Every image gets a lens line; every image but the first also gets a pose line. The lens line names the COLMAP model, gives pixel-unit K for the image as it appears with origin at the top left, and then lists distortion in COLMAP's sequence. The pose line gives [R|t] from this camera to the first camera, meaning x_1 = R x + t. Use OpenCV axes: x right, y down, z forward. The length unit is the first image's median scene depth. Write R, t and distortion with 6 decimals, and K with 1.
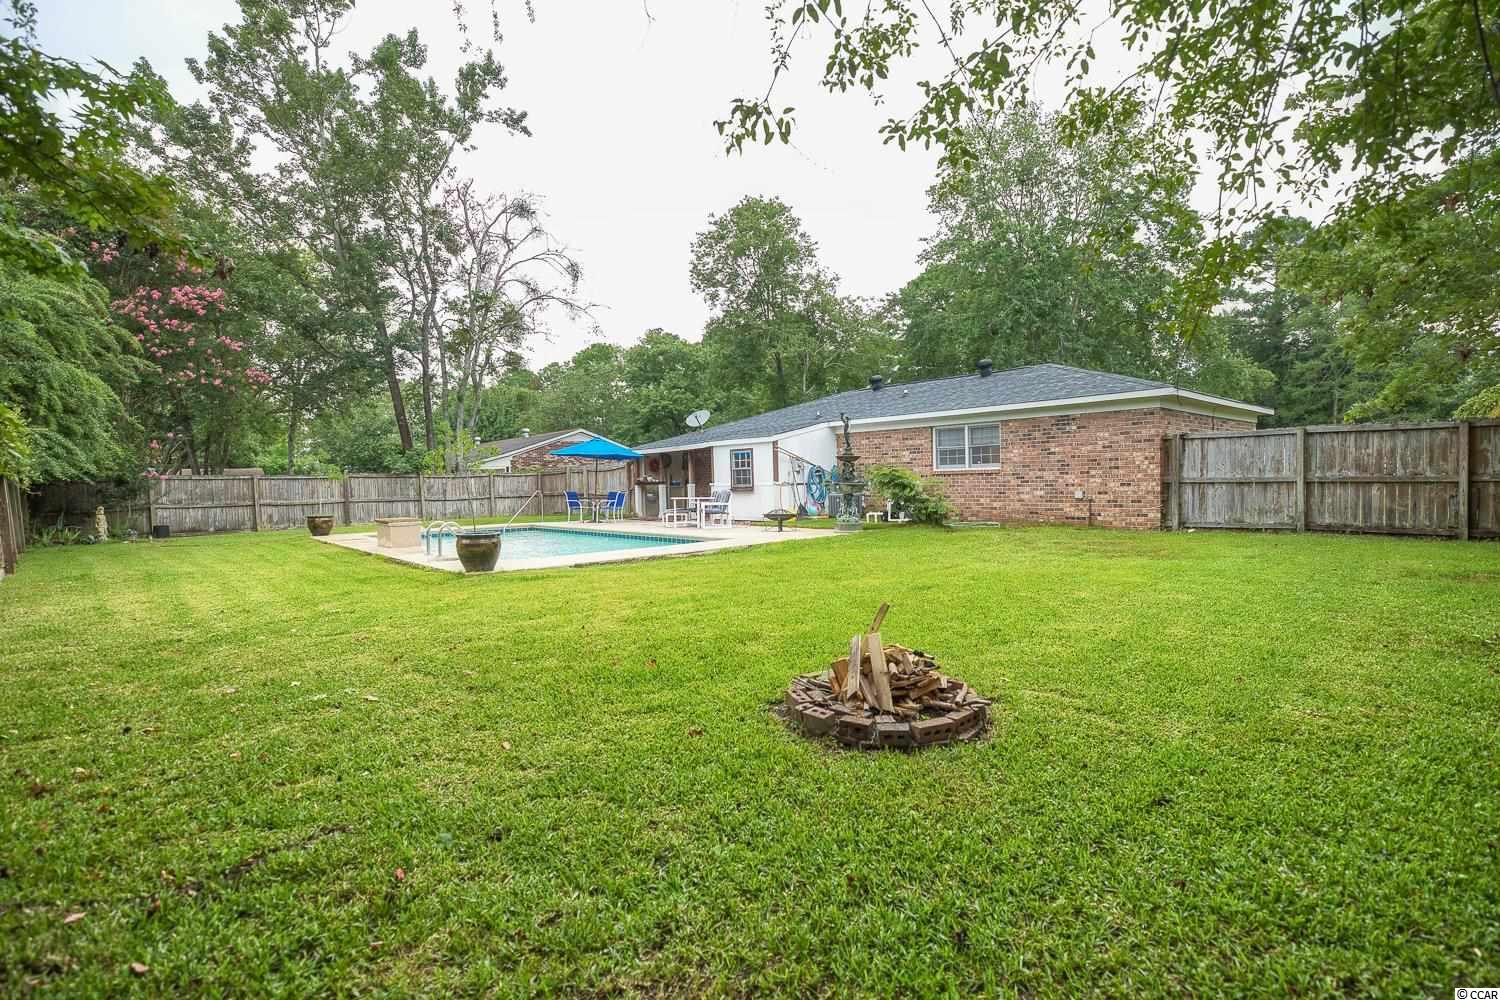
lens RADIAL K [[688.9, 0, 744.4], [0, 688.9, 493.8], [0, 0, 1]] dist [-0.026987, 0.011040]
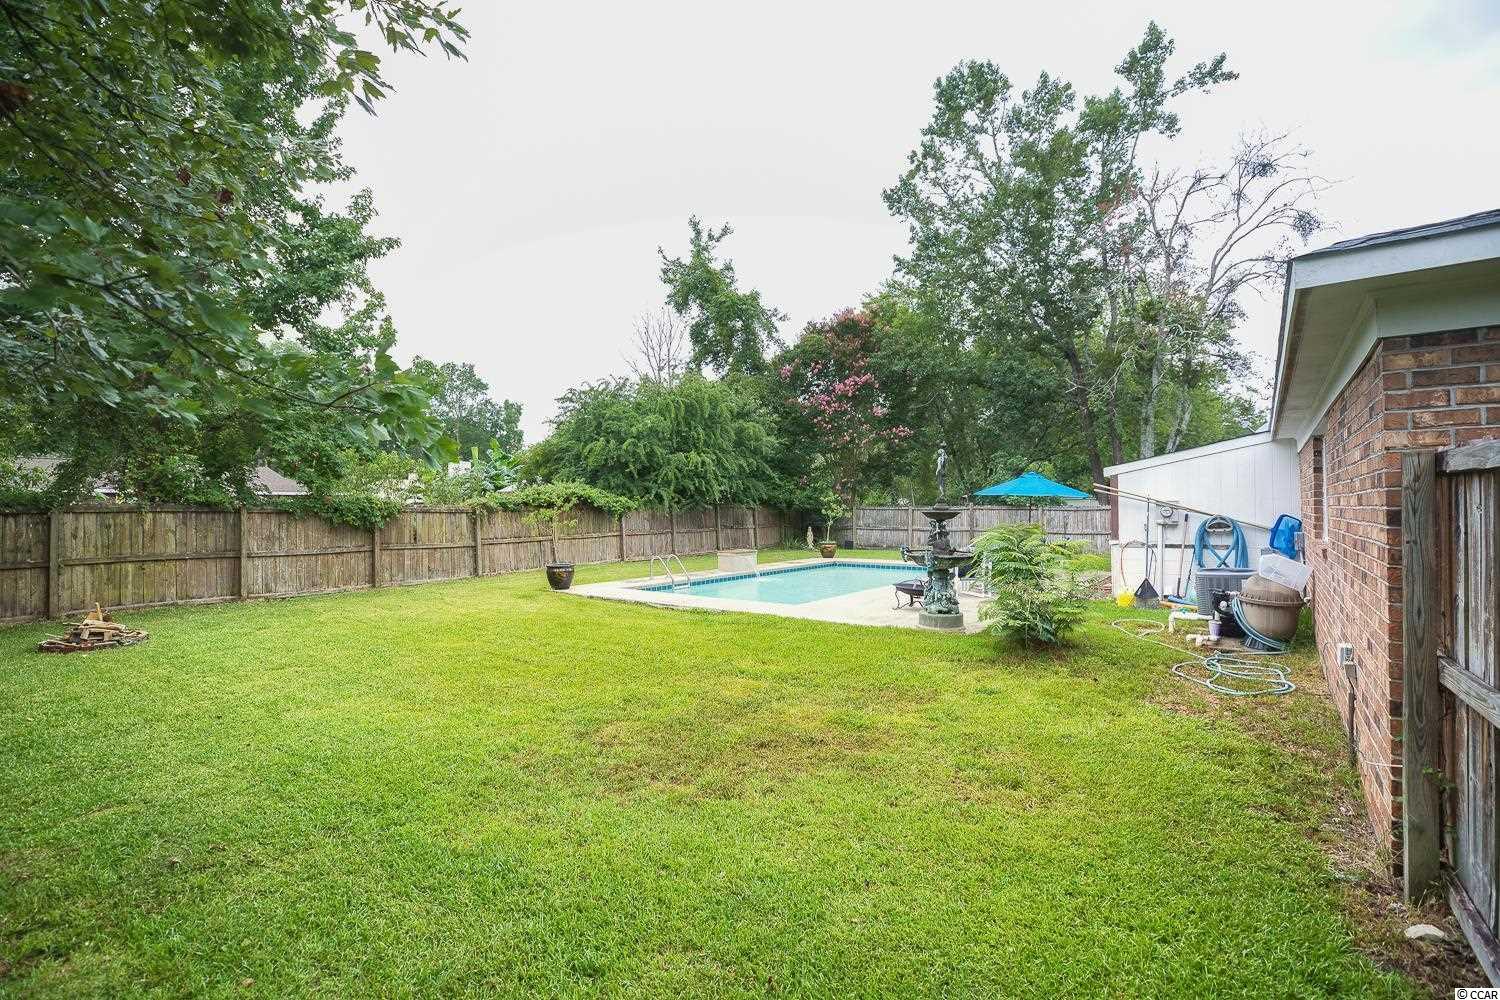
lens RADIAL K [[688.9, 0, 781.5], [0, 688.9, 503.7], [0, 0, 1]] dist [-0.026987, 0.011040]
pose [[0.217440, 0.015869, -0.975945, 0.481813], [-0.019040, 0.999747, 0.012014, -0.042112], [0.975888, 0.015970, 0.217687, 0.447019]]
